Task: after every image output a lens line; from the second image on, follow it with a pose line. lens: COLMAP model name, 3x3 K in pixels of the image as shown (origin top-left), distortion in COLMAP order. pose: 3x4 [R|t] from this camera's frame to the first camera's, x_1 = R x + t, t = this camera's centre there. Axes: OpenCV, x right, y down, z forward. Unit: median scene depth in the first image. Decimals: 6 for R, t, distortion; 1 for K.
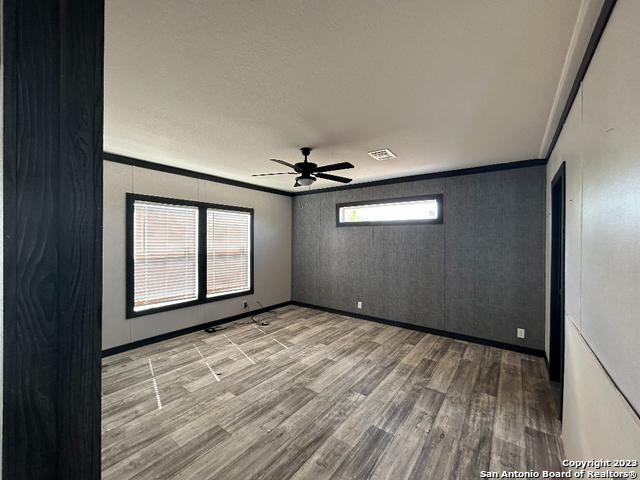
lens RADIAL K [[260.9, 0, 320.0], [0, 260.9, 225.8], [0, 0, 1]] dist [-0.002512, 0.002721]
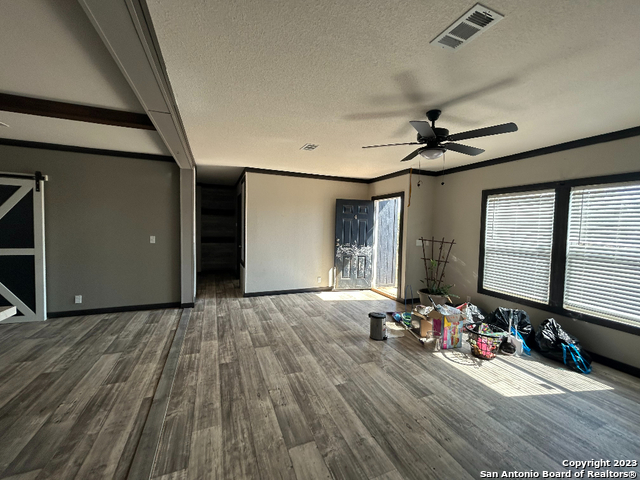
lens RADIAL K [[260.9, 0, 319.1], [0, 260.9, 240.2], [0, 0, 1]] dist [-0.002512, 0.002721]
pose [[-0.517750, 0.032916, -0.854898, 0.804184], [0.018422, 0.999457, 0.027325, 0.064745], [0.855333, -0.001601, -0.518075, 1.138525]]
